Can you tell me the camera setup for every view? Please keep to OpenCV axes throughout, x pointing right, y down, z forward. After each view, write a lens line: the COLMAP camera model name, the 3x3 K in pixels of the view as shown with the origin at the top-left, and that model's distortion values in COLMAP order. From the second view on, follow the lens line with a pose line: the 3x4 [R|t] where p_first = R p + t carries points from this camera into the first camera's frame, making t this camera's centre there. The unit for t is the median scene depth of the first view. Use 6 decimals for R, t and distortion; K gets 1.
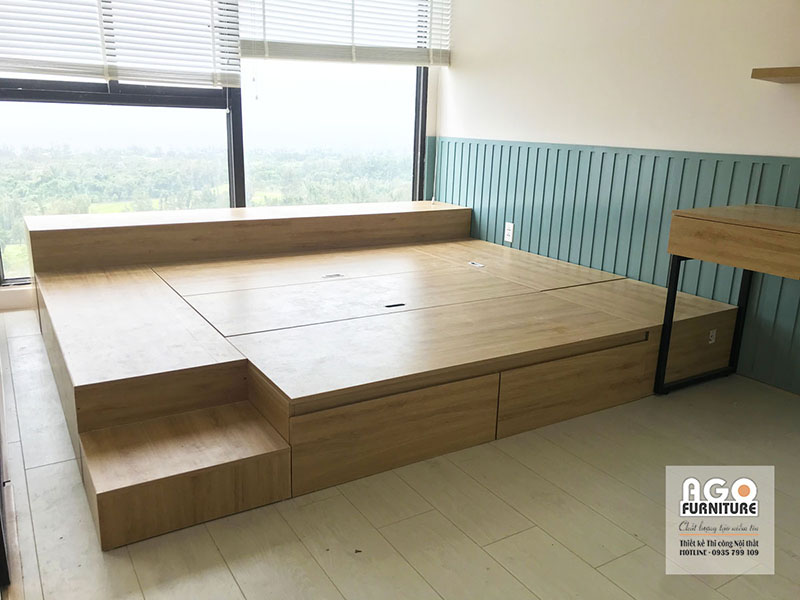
lens RADIAL K [[664.3, 0, 400.0], [0, 664.3, 300.0], [0, 0, 1]] dist [0.066922, -0.083266]
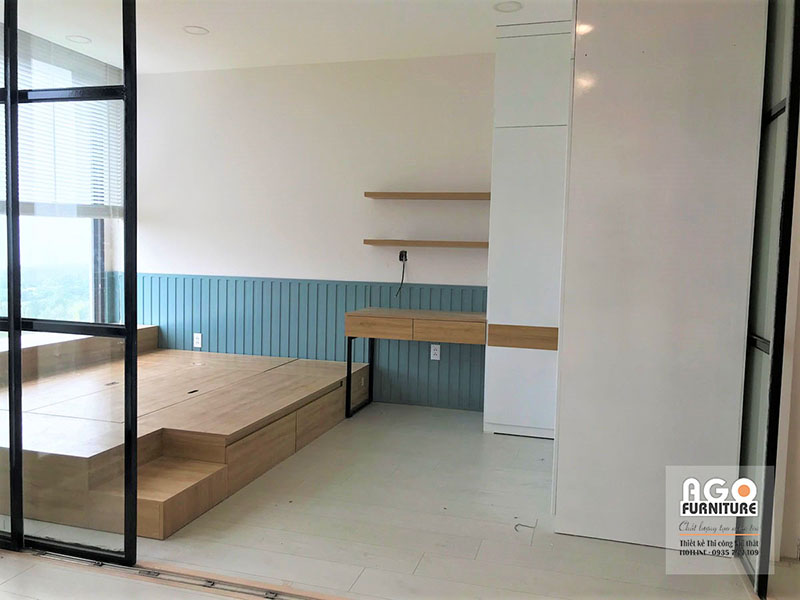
lens RADIAL K [[664.3, 0, 400.0], [0, 664.3, 300.0], [0, 0, 1]] dist [0.066922, -0.083266]
pose [[0.740956, -0.060512, 0.668822, -0.457107], [0.172365, 0.979705, -0.102315, 0.029107], [-0.649057, 0.191093, 0.736348, -0.295252]]
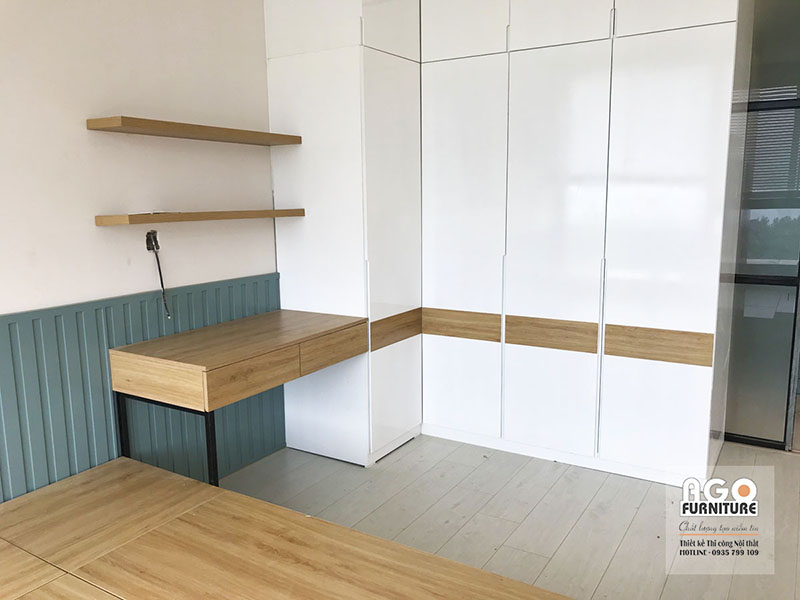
lens RADIAL K [[664.3, 0, 400.0], [0, 664.3, 300.0], [0, 0, 1]] dist [0.066922, -0.083266]
pose [[-0.438314, -0.170776, 0.882449, -0.329031], [0.236067, 0.925445, 0.296352, -0.277766], [-0.867267, 0.338213, -0.365321, 0.694874]]
